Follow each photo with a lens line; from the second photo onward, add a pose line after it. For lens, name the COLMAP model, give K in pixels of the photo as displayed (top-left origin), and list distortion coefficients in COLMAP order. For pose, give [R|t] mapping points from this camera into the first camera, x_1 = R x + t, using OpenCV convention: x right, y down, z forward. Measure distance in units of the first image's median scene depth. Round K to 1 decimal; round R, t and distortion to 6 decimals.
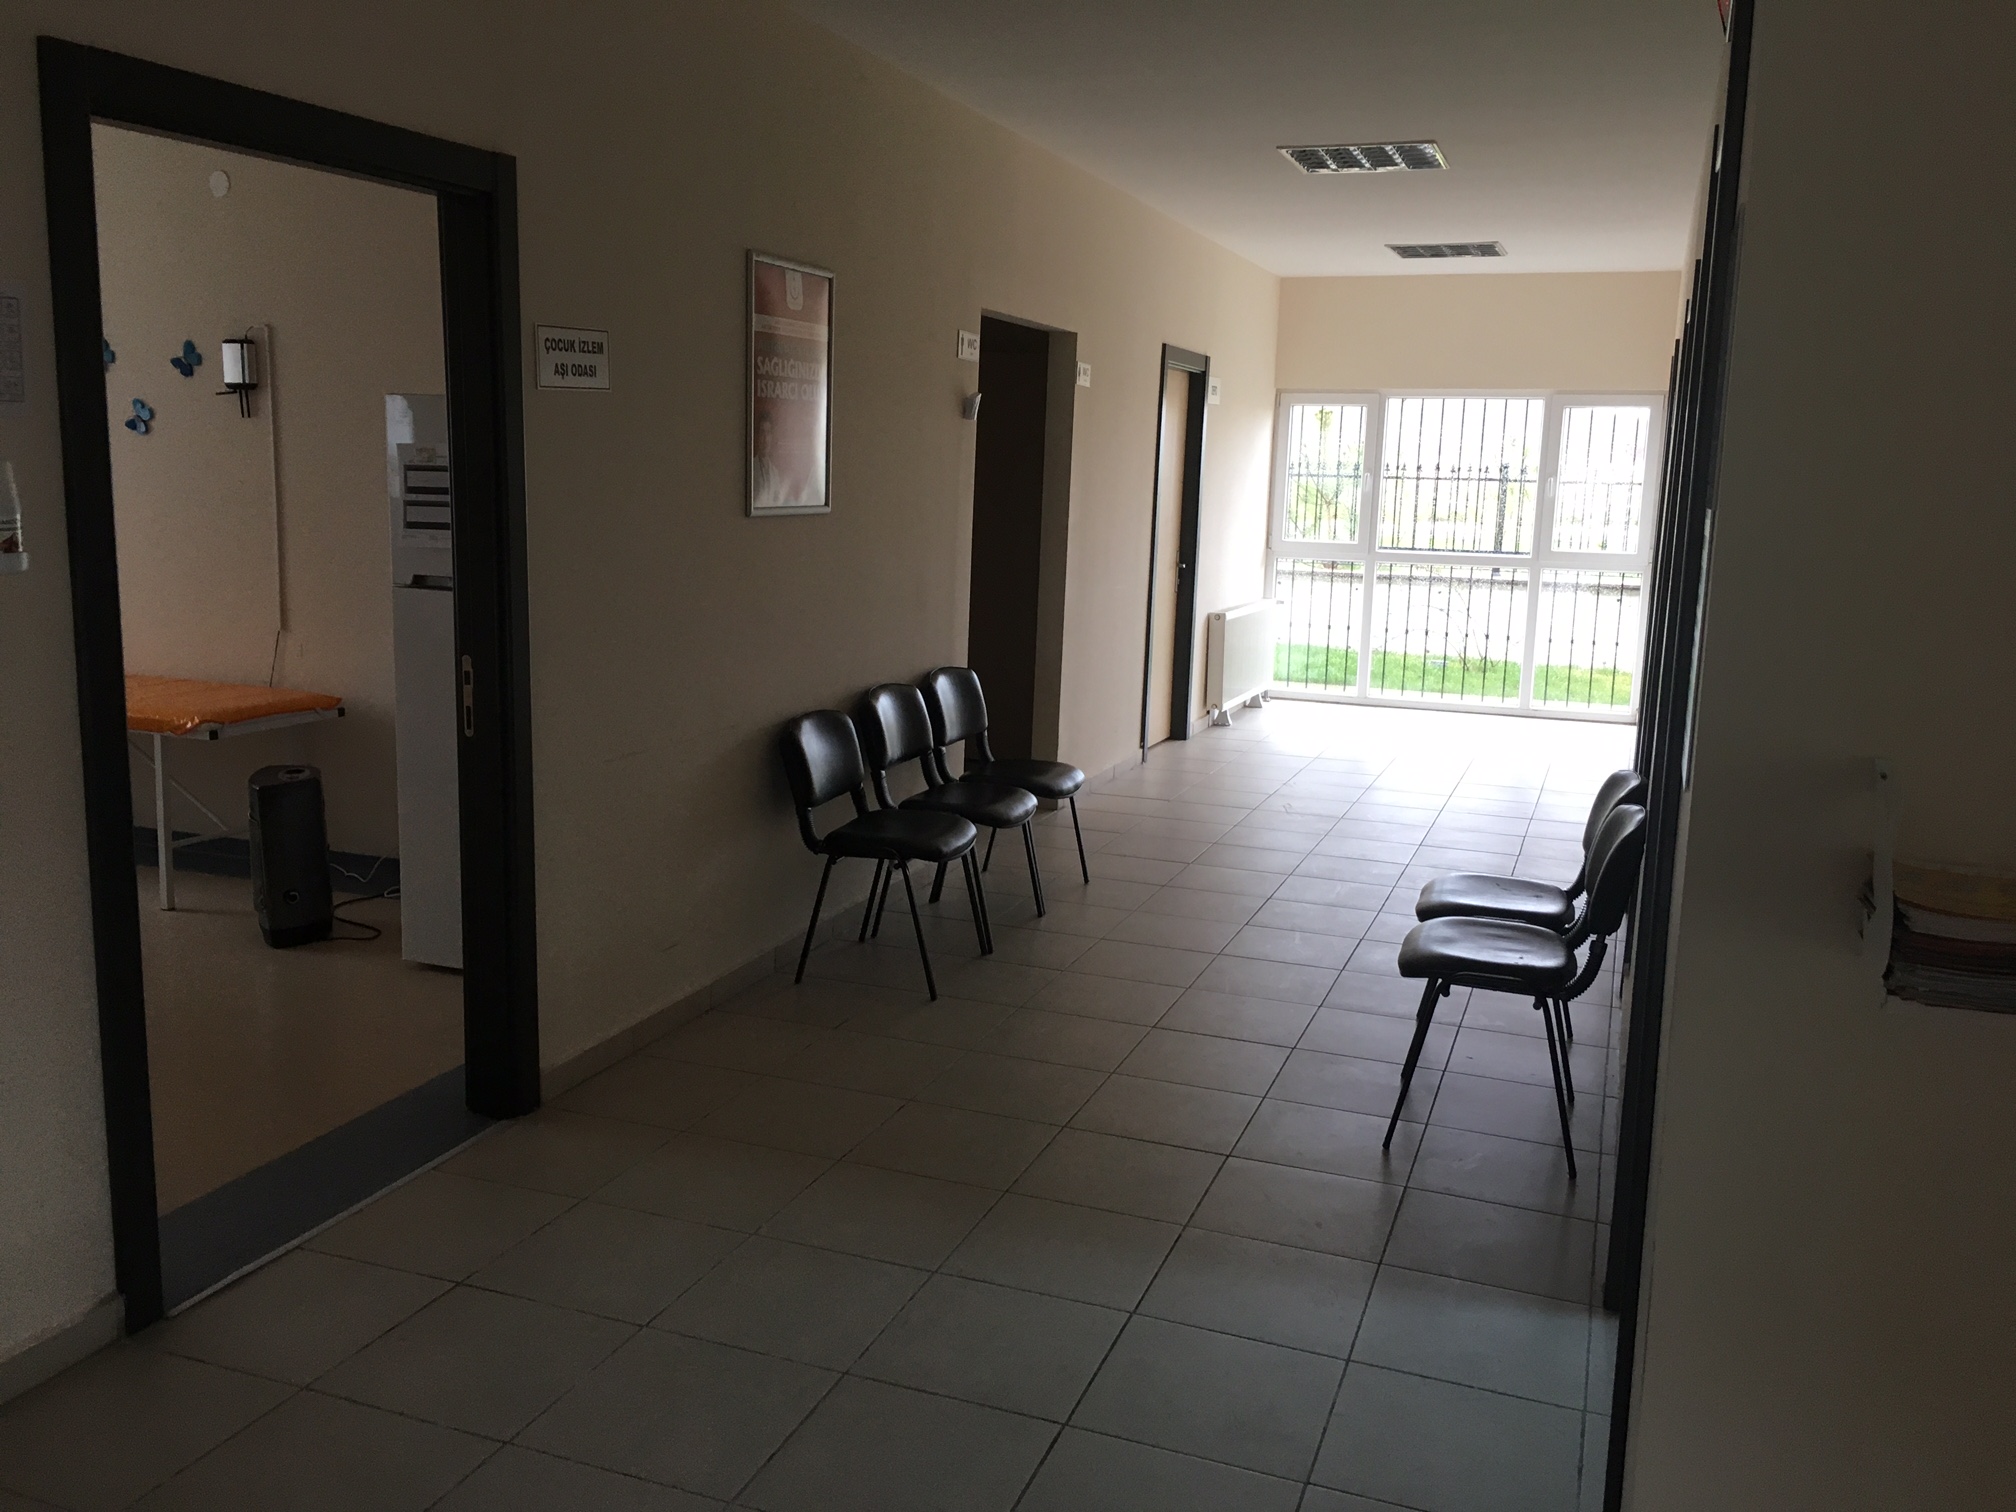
lens RADIAL K [[1702.3, 0, 1008.0], [0, 1702.3, 756.0], [0, 0, 1]] dist [0.026700, -0.002147]
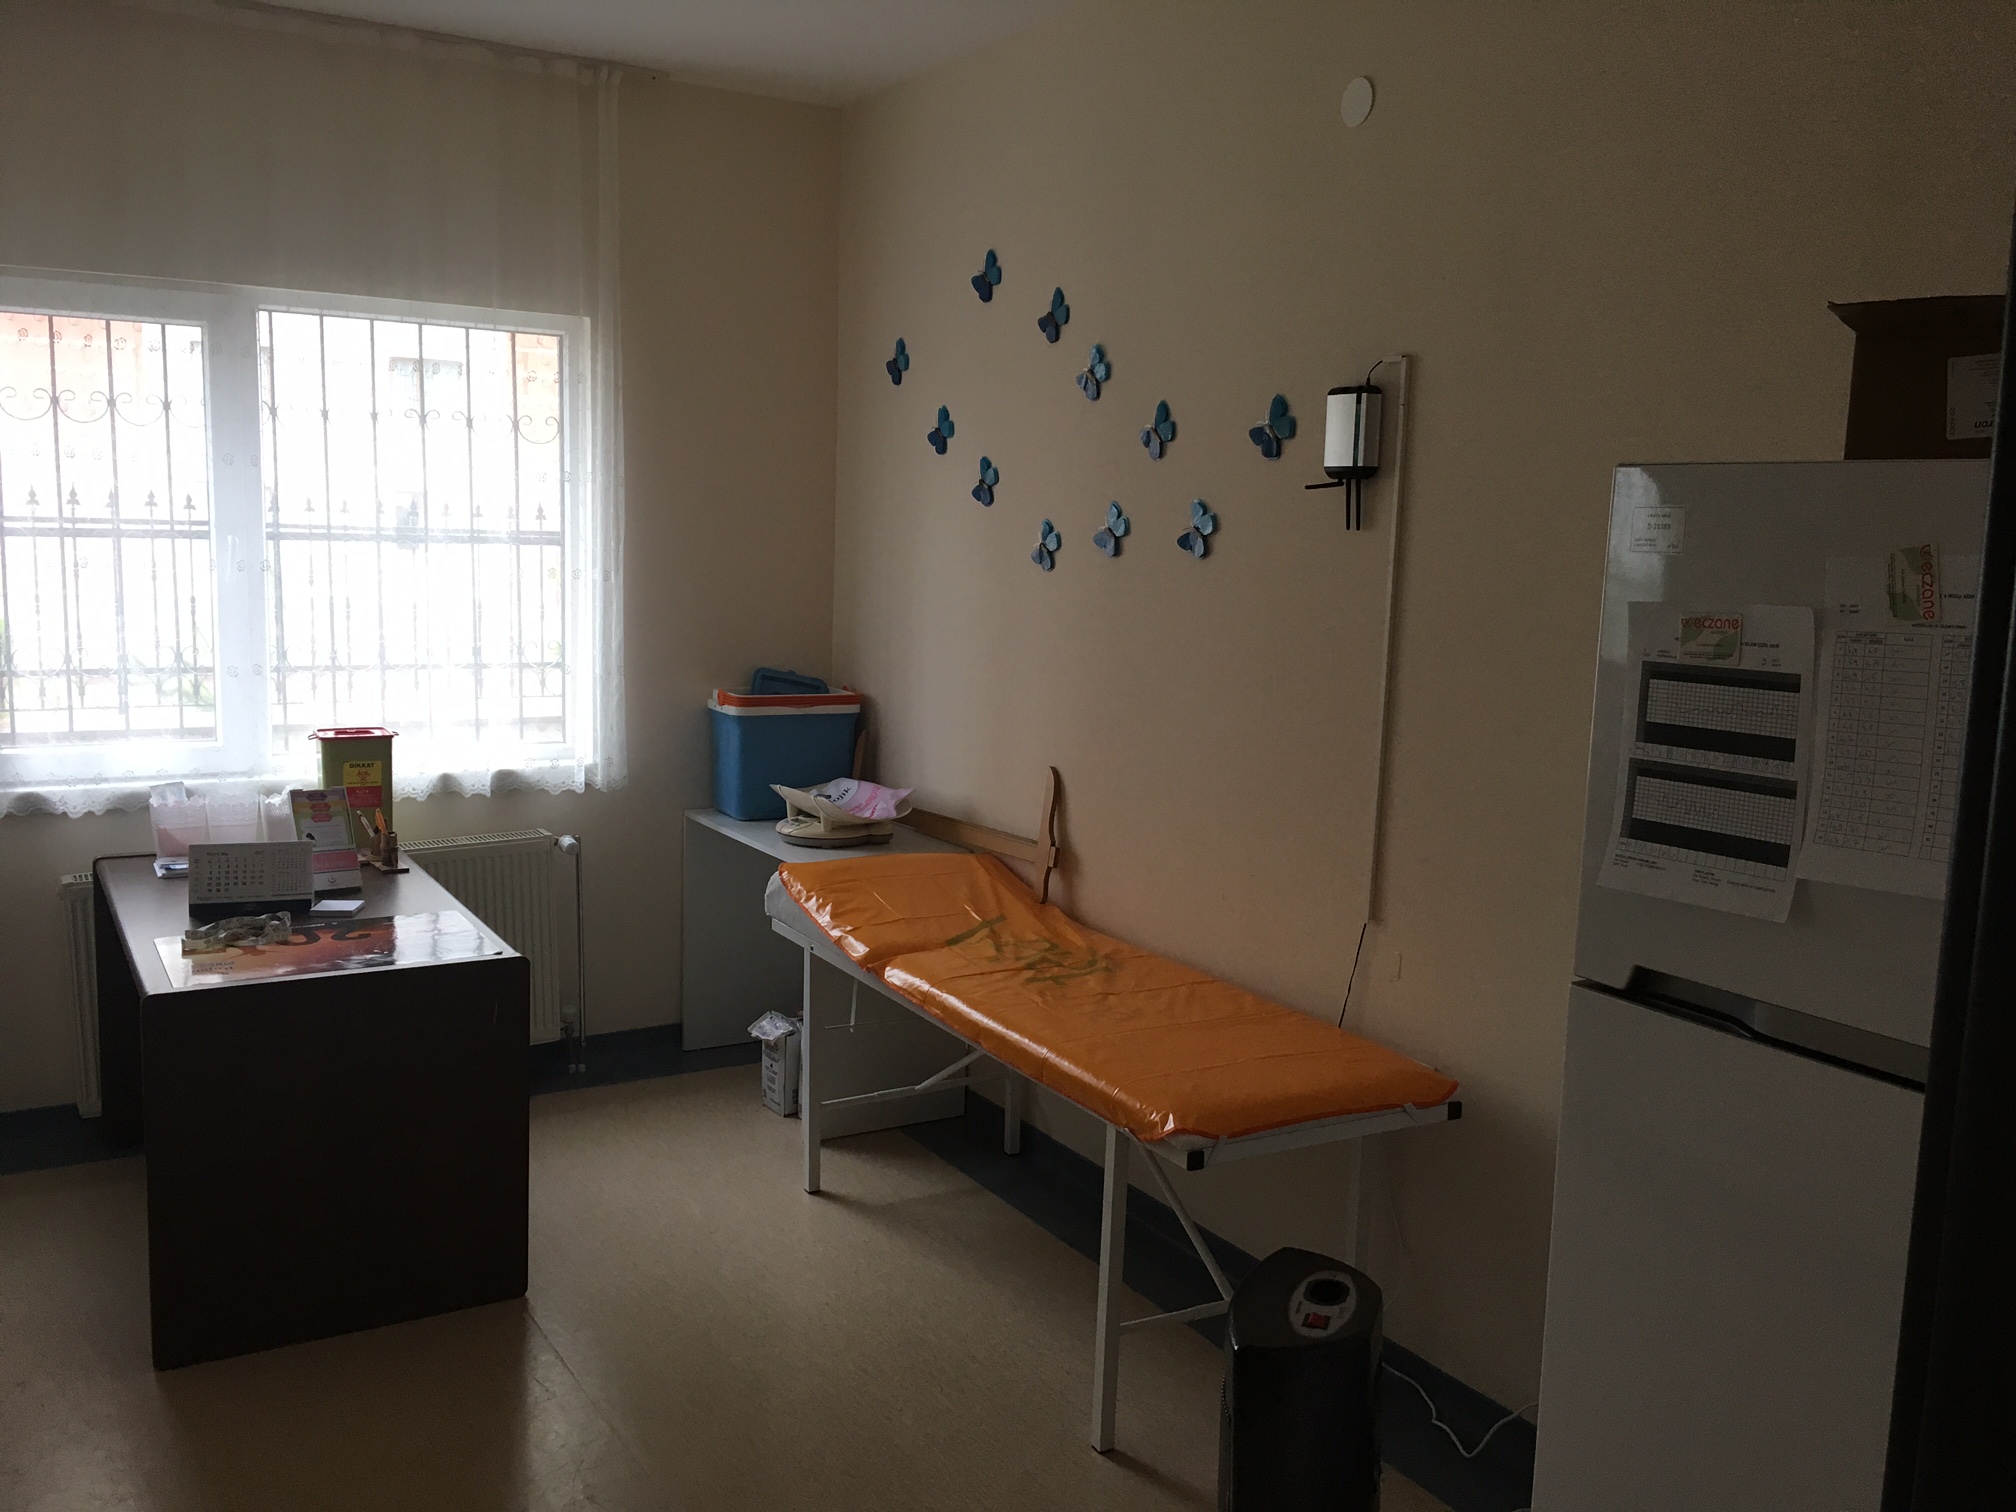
lens RADIAL K [[1702.3, 0, 1008.0], [0, 1702.3, 756.0], [0, 0, 1]] dist [0.026700, -0.002147]
pose [[0.777866, 0.079769, -0.623347, -0.189097], [-0.115550, 0.993154, -0.017101, -0.105367], [0.617716, 0.085330, 0.781758, 0.521204]]
